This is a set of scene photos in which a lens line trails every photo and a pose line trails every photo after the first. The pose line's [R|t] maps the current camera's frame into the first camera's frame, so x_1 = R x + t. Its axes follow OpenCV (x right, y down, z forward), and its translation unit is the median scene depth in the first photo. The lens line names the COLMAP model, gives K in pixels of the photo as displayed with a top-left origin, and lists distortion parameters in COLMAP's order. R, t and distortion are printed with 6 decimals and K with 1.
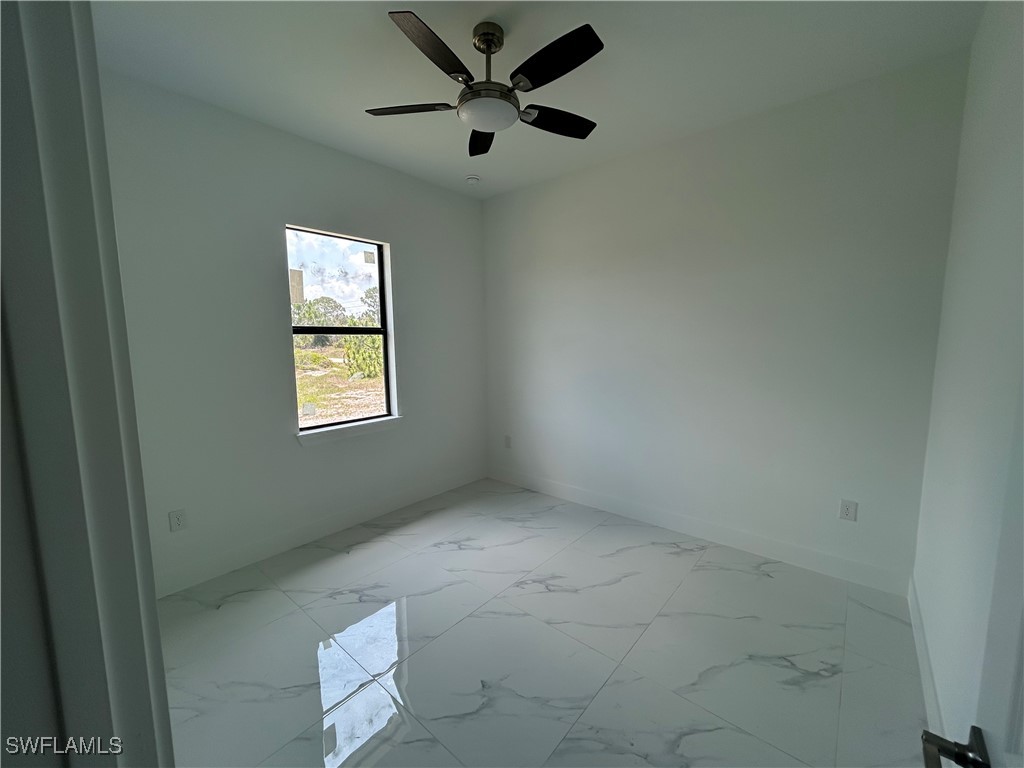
lens RADIAL K [[413.5, 0, 510.5], [0, 413.5, 385.7], [0, 0, 1]] dist [0.000304, 0.000049]
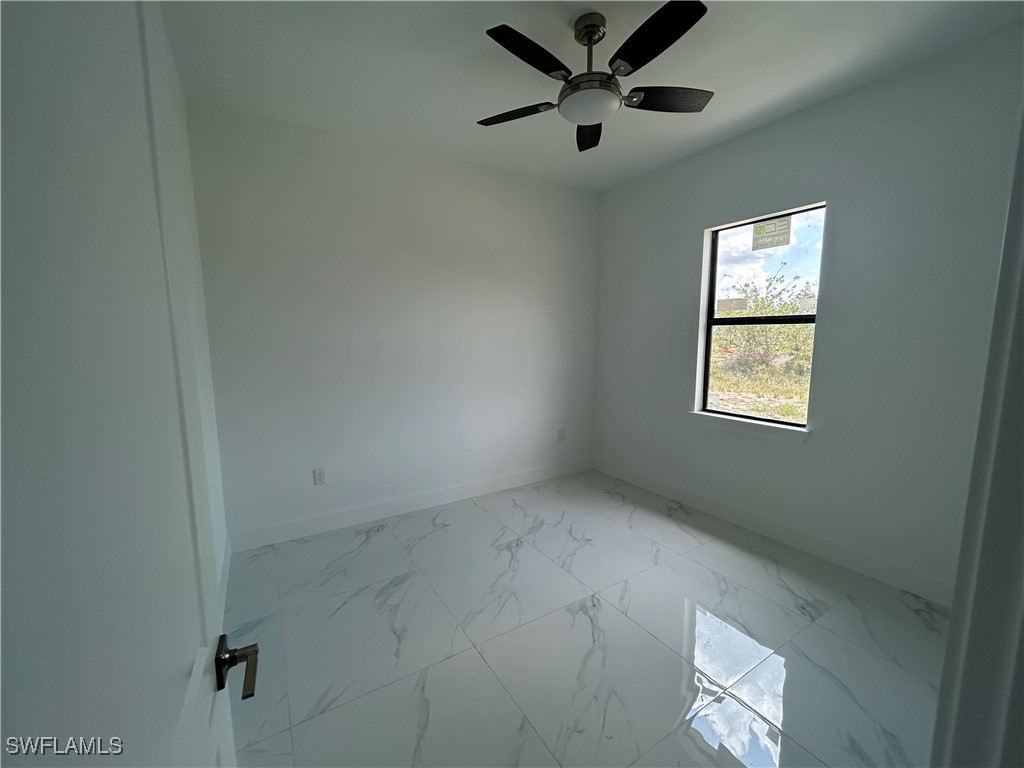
lens RADIAL K [[413.5, 0, 510.5], [0, 413.5, 385.7], [0, 0, 1]] dist [0.000304, 0.000049]
pose [[-0.308997, 0.134703, -0.941475, 1.022627], [-0.088210, 0.981593, 0.169394, -0.150910], [0.946963, 0.135390, -0.291427, 1.169410]]
